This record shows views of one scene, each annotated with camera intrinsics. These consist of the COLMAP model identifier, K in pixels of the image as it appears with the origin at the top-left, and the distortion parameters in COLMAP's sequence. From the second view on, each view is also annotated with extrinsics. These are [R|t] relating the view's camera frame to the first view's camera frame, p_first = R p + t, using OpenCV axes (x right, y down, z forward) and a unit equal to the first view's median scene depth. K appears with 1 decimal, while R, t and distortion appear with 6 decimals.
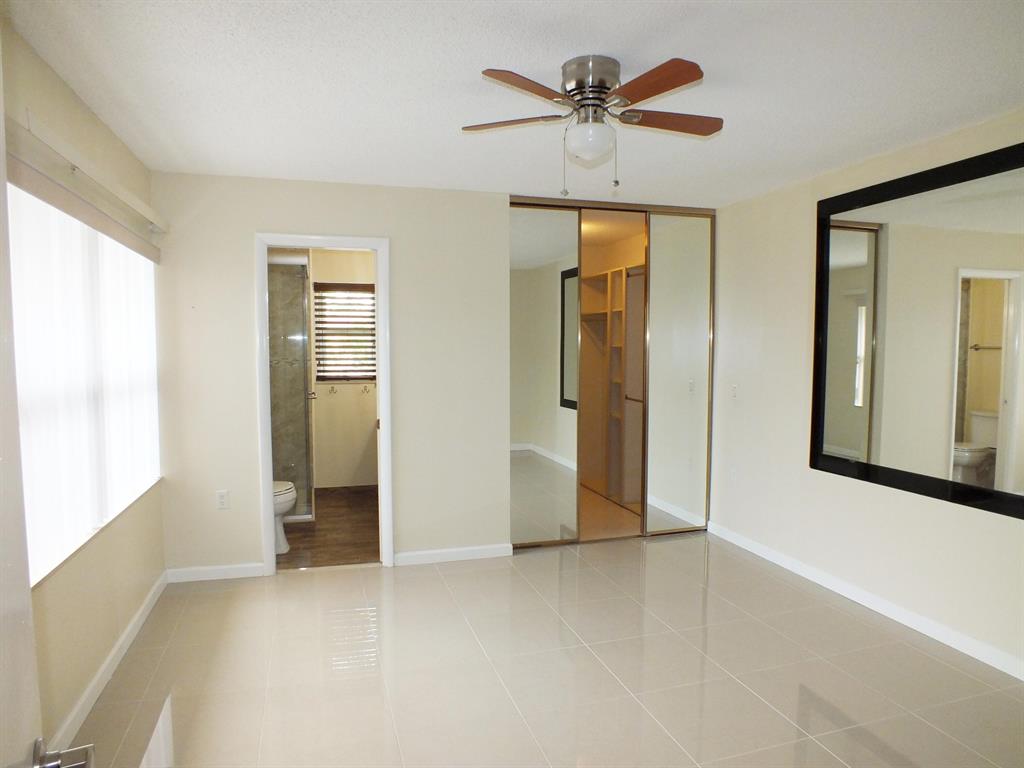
lens RADIAL K [[653.4, 0, 513.6], [0, 653.4, 387.8], [0, 0, 1]] dist [-0.080302, 0.033164]
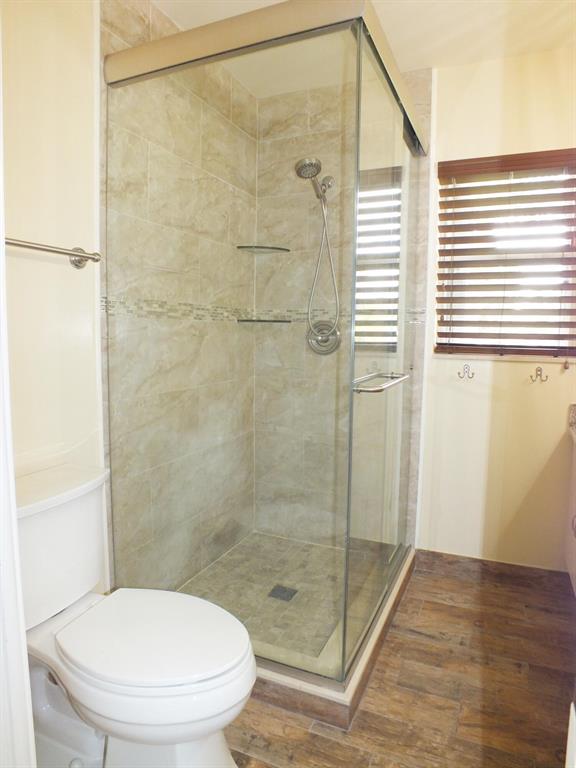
lens RADIAL K [[490.0, 0, 291.7], [0, 490.0, 388.6], [0, 0, 1]] dist [-0.080302, 0.033164]
pose [[0.757818, 0.069940, -0.648707, -0.154559], [-0.042289, 0.997413, 0.058135, 0.000072], [0.651094, -0.016622, 0.758815, 0.718070]]
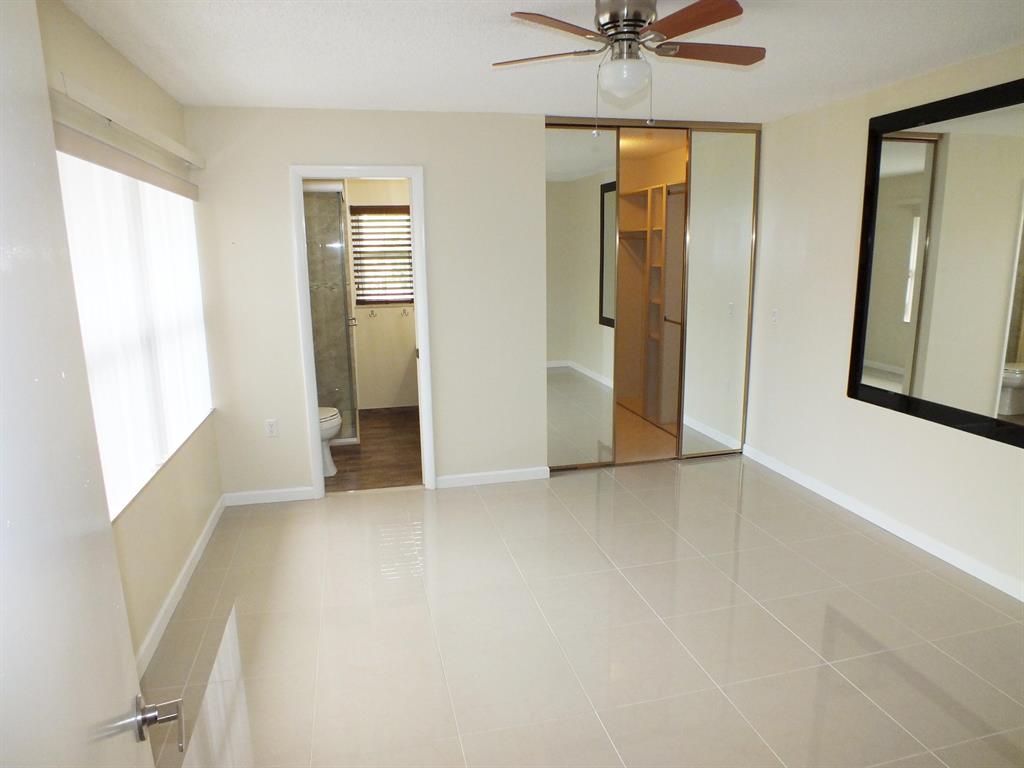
lens RADIAL K [[653.4, 0, 512.4], [0, 653.4, 386.5], [0, 0, 1]] dist [-0.080302, 0.033164]
pose [[0.998022, -0.002691, -0.062810, 0.003587], [0.011033, 0.991074, 0.132857, -0.018950], [0.061892, -0.133287, 0.989143, -0.007270]]
